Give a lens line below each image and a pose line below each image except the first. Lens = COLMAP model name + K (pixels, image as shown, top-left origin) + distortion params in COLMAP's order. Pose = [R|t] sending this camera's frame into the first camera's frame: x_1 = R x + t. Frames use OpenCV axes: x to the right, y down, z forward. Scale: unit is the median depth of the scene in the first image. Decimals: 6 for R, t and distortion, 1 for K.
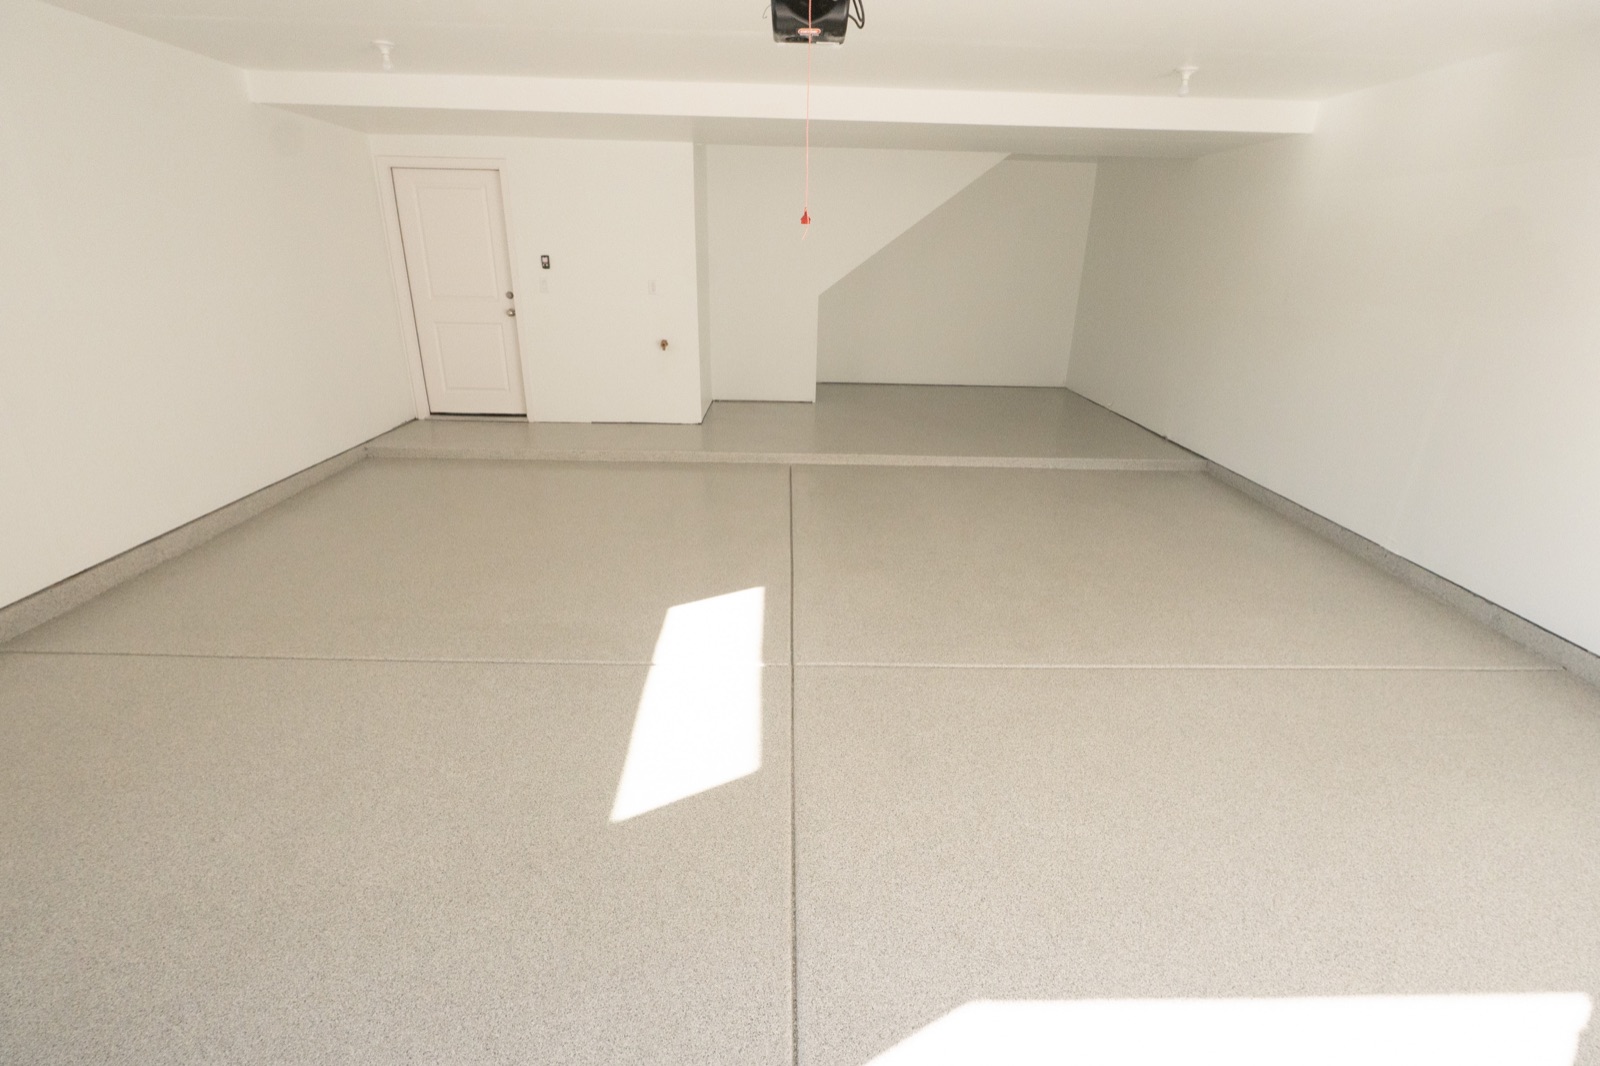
lens RADIAL K [[724.1, 0, 802.7], [0, 724.1, 525.0], [0, 0, 1]] dist [-0.008794, 0.001115]
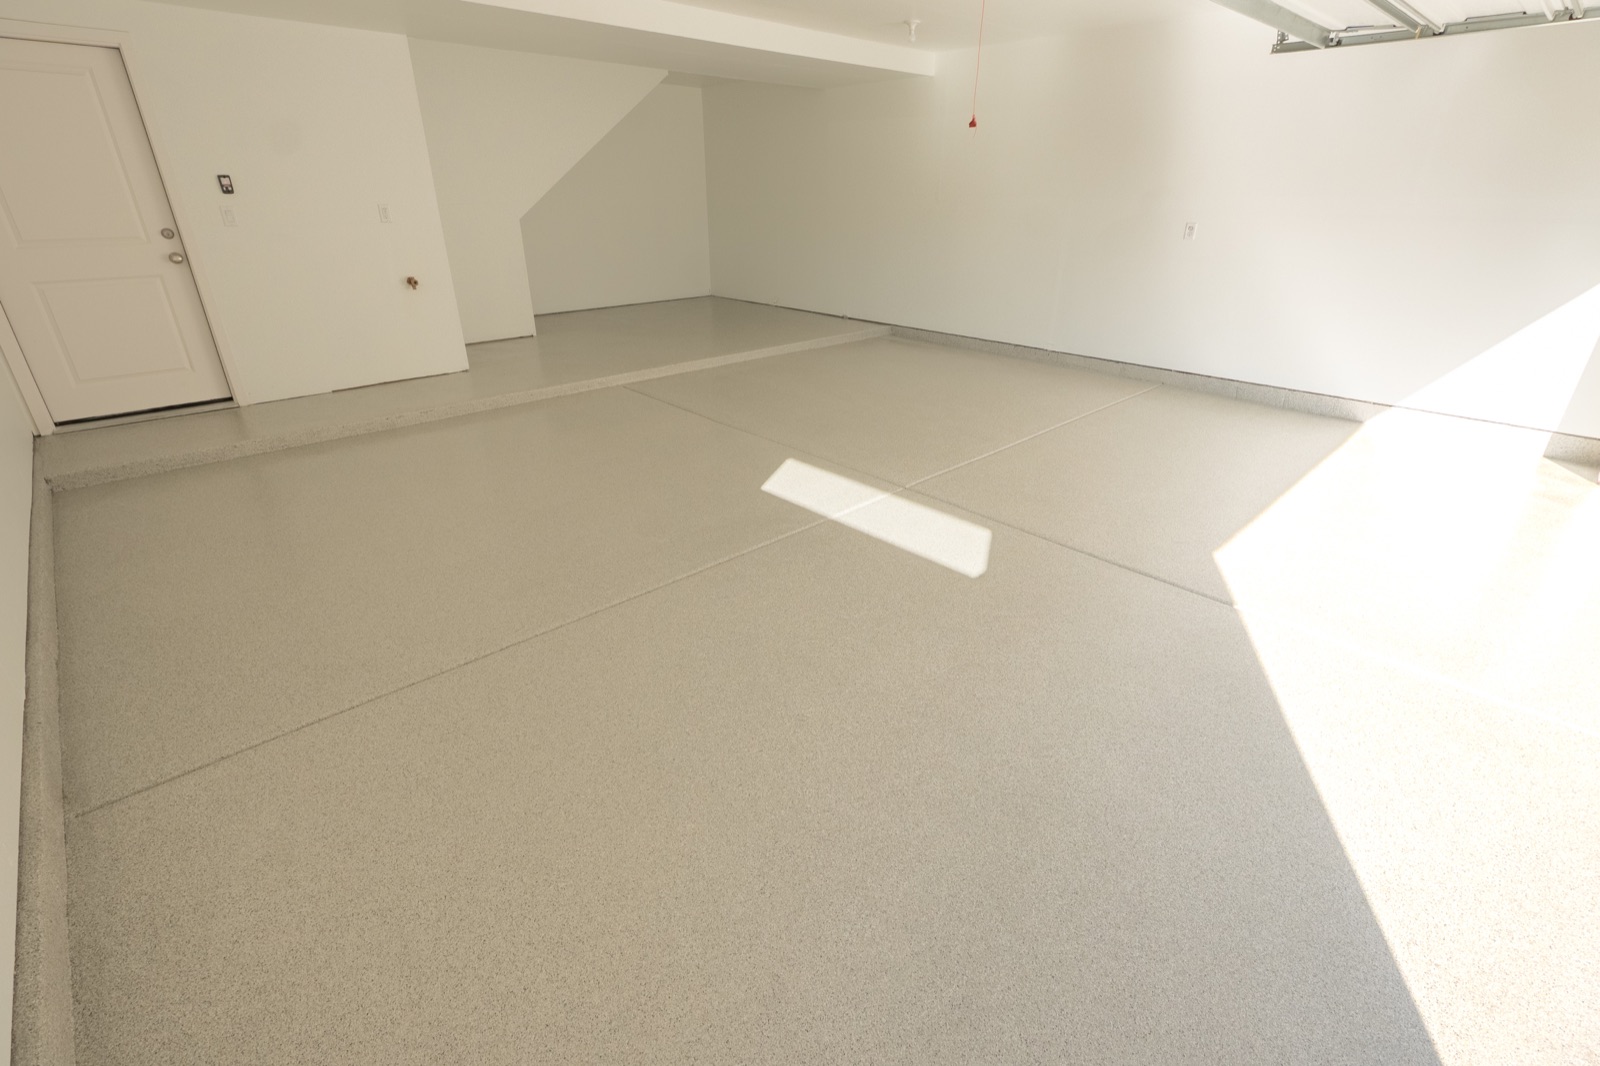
lens RADIAL K [[724.1, 0, 802.7], [0, 724.1, 525.0], [0, 0, 1]] dist [-0.008794, 0.001115]
pose [[0.735809, -0.303168, 0.605536, -0.466175], [0.253386, 0.952493, 0.168977, -0.003919], [-0.627997, 0.029099, 0.777671, 0.058832]]
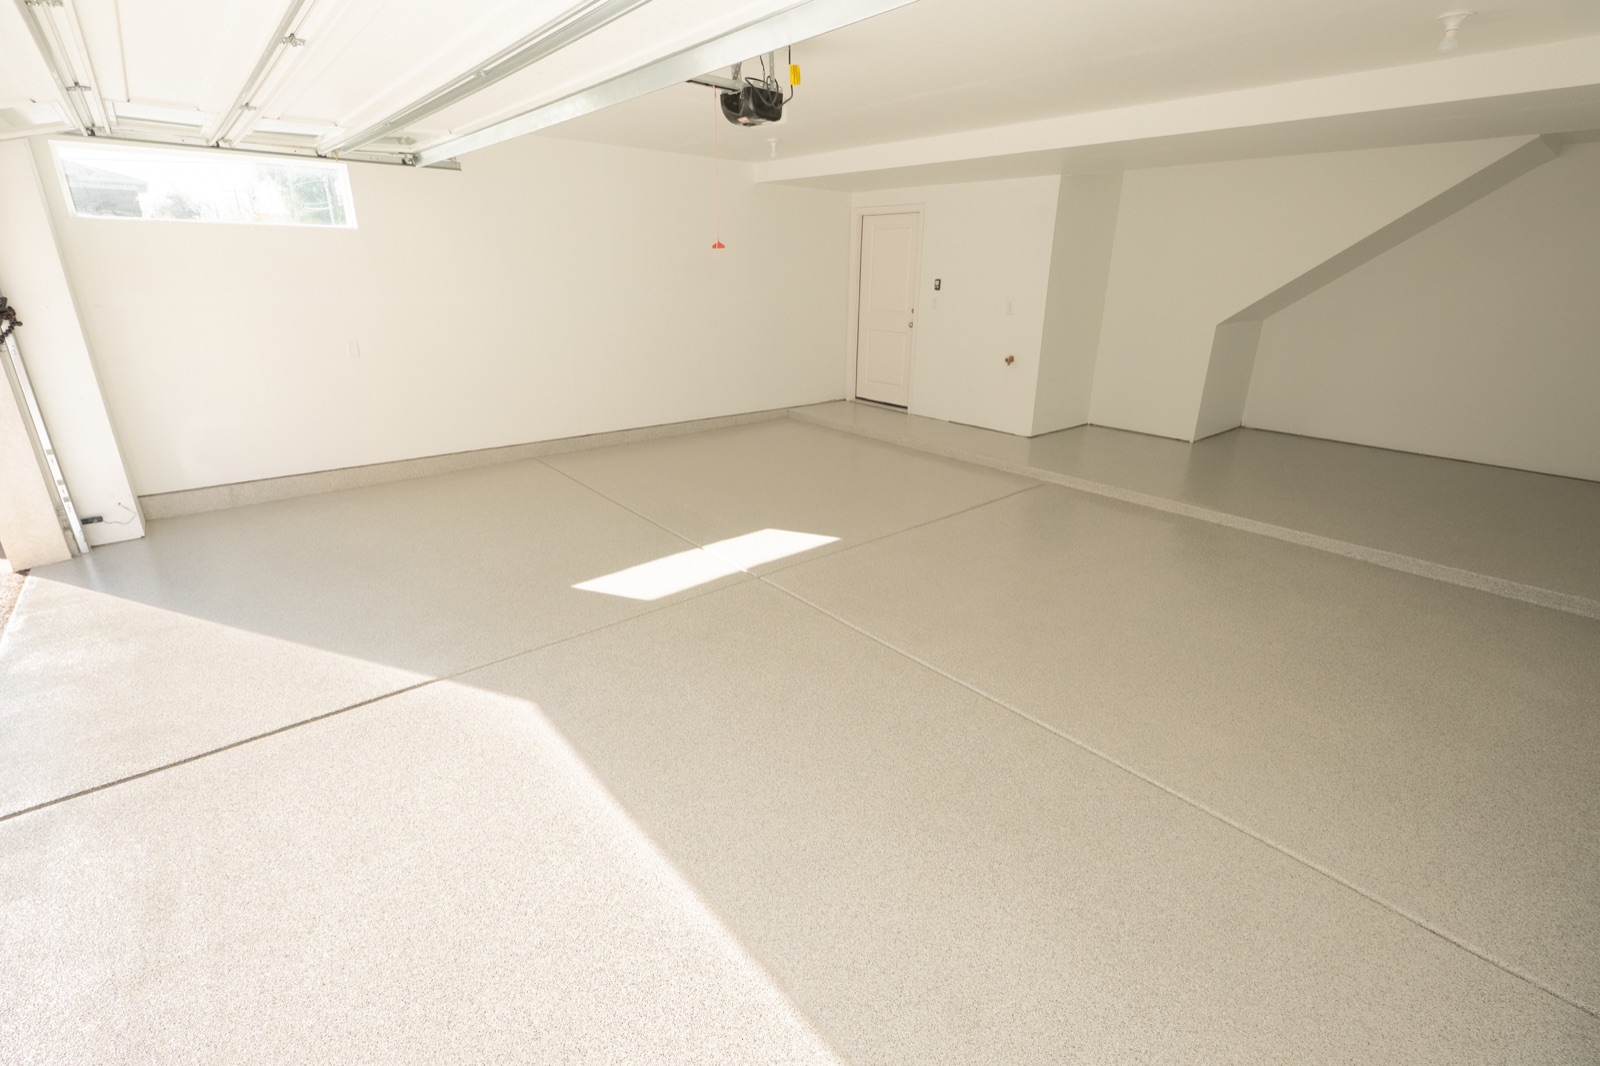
lens RADIAL K [[724.1, 0, 803.3], [0, 724.1, 525.1], [0, 0, 1]] dist [-0.002939, -0.000346]
pose [[0.631736, 0.246435, -0.734969, 0.489704], [-0.275025, 0.957697, 0.084721, -0.016652], [0.724756, 0.148613, 0.672788, 0.074623]]
